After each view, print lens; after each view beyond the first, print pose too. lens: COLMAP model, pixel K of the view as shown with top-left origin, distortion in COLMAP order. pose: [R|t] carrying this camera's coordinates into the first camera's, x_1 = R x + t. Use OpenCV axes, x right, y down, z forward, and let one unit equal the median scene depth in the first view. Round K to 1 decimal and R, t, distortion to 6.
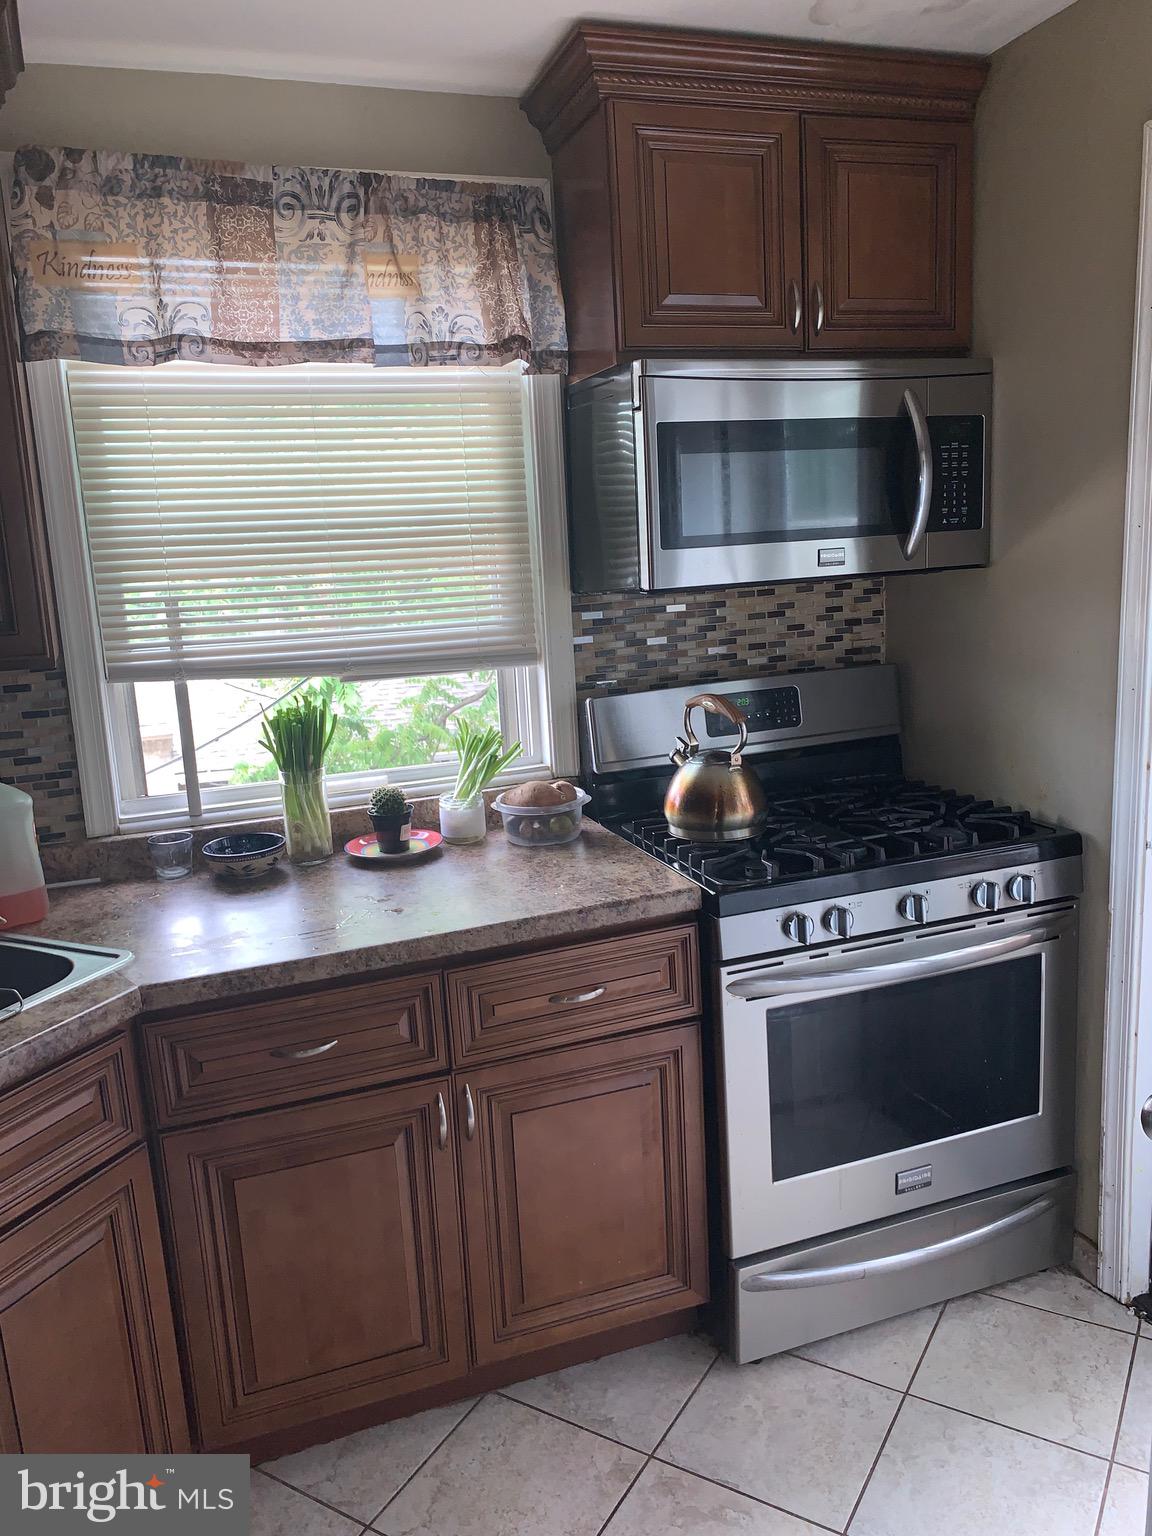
lens RADIAL K [[1155.0, 0, 573.3], [0, 1155.0, 774.7], [0, 0, 1]] dist [0.045087, -0.060650]
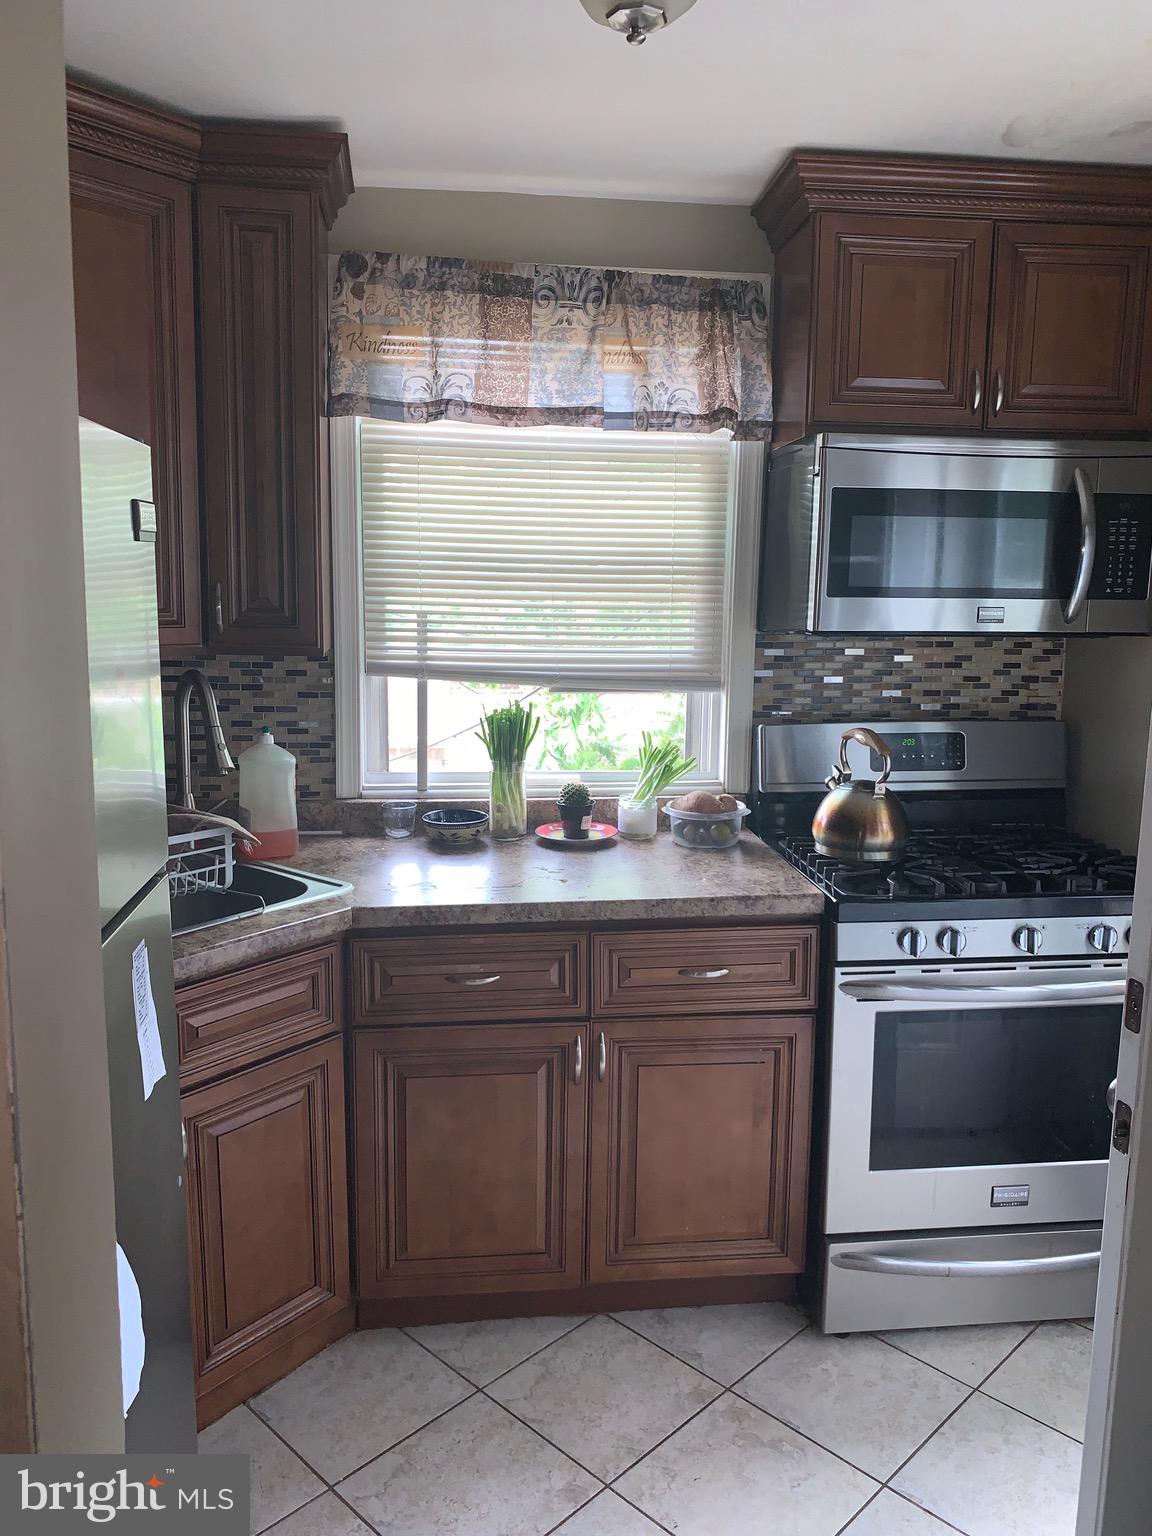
lens RADIAL K [[1155.0, 0, 588.4], [0, 1155.0, 772.7], [0, 0, 1]] dist [0.045087, -0.060650]
pose [[0.971538, 0.101679, -0.213952, 0.107586], [-0.109749, 0.993615, -0.026152, 0.032027], [0.209927, 0.048888, 0.976494, -0.150619]]
